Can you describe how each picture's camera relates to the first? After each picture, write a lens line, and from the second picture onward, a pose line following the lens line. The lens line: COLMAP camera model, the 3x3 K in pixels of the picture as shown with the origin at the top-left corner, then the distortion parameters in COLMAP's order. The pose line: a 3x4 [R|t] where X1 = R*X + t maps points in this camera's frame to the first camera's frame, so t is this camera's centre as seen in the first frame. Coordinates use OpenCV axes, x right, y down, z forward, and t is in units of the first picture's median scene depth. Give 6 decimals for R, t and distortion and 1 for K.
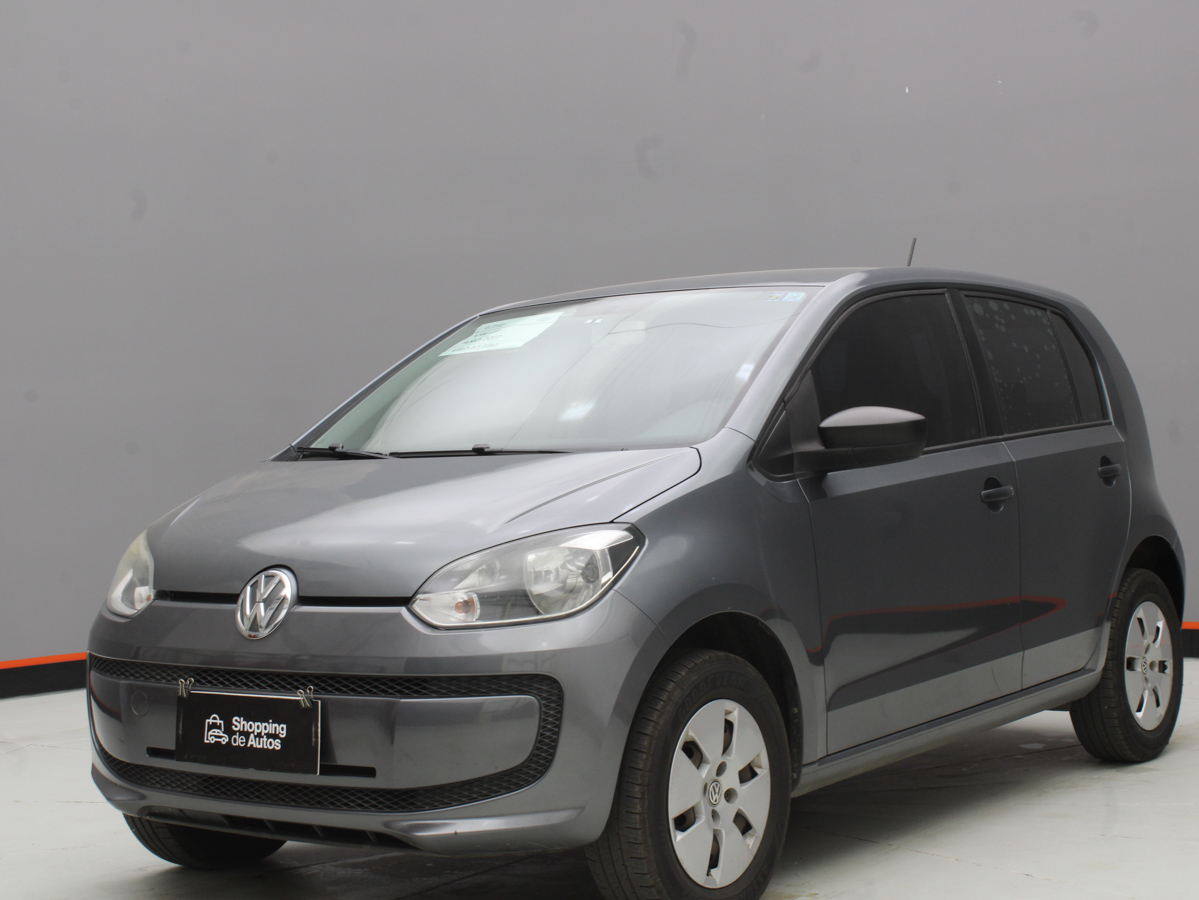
lens RADIAL K [[2005.4, 0, 599.5], [0, 2005.4, 450.0], [0, 0, 1]] dist [-0.026182, 0.045899]
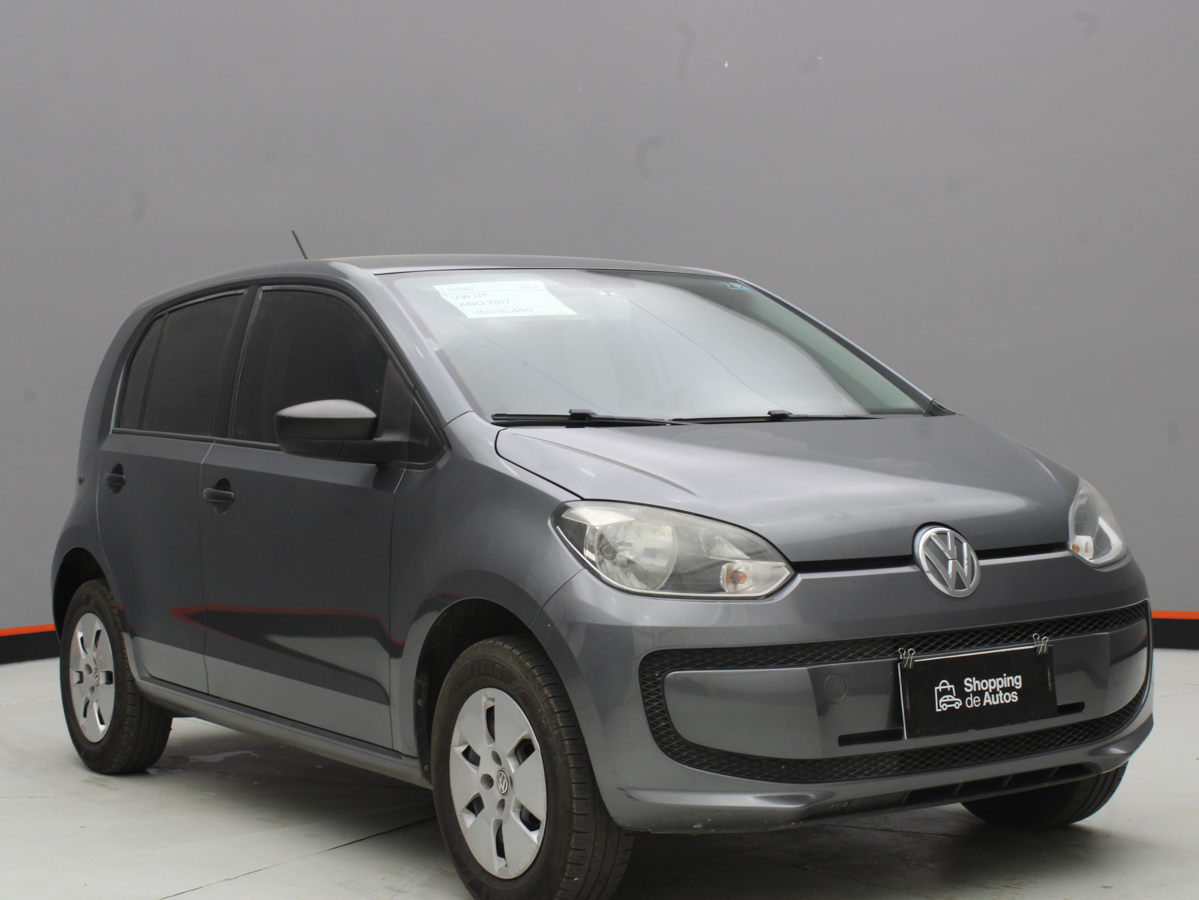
lens RADIAL K [[2049.7, 0, 599.5], [0, 2049.7, 450.0], [0, 0, 1]] dist [0.004585, 0.013232]
pose [[0.356354, 0.010852, 0.934288, -1.169673], [0.021025, 0.999586, -0.019630, 0.039204], [-0.934114, 0.026639, 0.355979, 0.812240]]
